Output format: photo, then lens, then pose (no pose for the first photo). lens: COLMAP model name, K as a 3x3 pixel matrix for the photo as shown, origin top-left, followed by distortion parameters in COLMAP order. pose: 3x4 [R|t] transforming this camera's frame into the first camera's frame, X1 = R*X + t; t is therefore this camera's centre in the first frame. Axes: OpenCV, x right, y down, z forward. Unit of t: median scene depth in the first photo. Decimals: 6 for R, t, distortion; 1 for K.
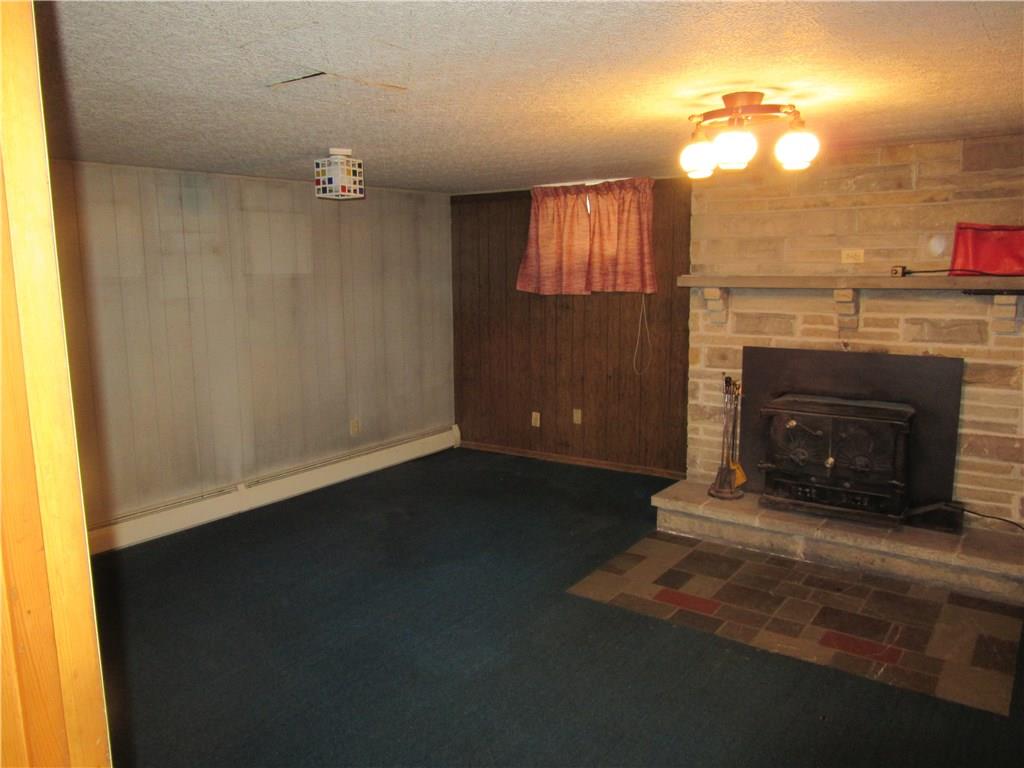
lens RADIAL K [[745.0, 0, 517.8], [0, 745.0, 383.9], [0, 0, 1]] dist [-0.033376, -0.001403]
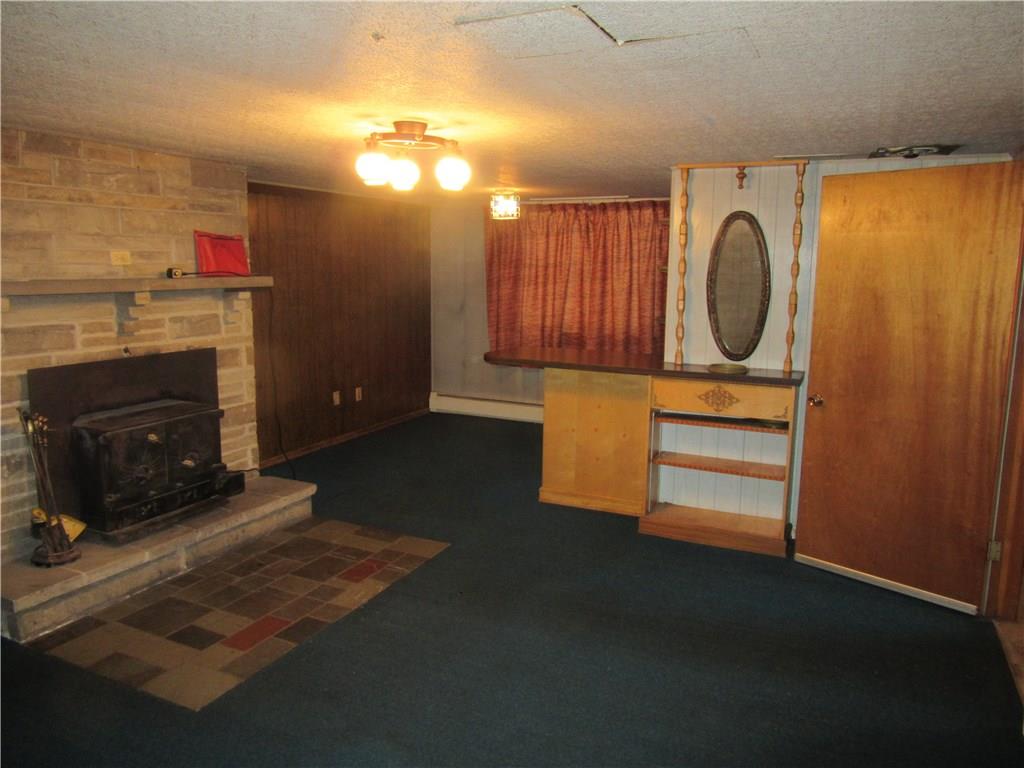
lens RADIAL K [[745.0, 0, 517.8], [0, 745.0, 383.9], [0, 0, 1]] dist [-0.033376, -0.001403]
pose [[-0.194203, -0.144927, 0.970197, -0.611109], [0.139783, 0.974845, 0.173602, -0.110019], [-0.970951, 0.169331, -0.169059, 0.707276]]
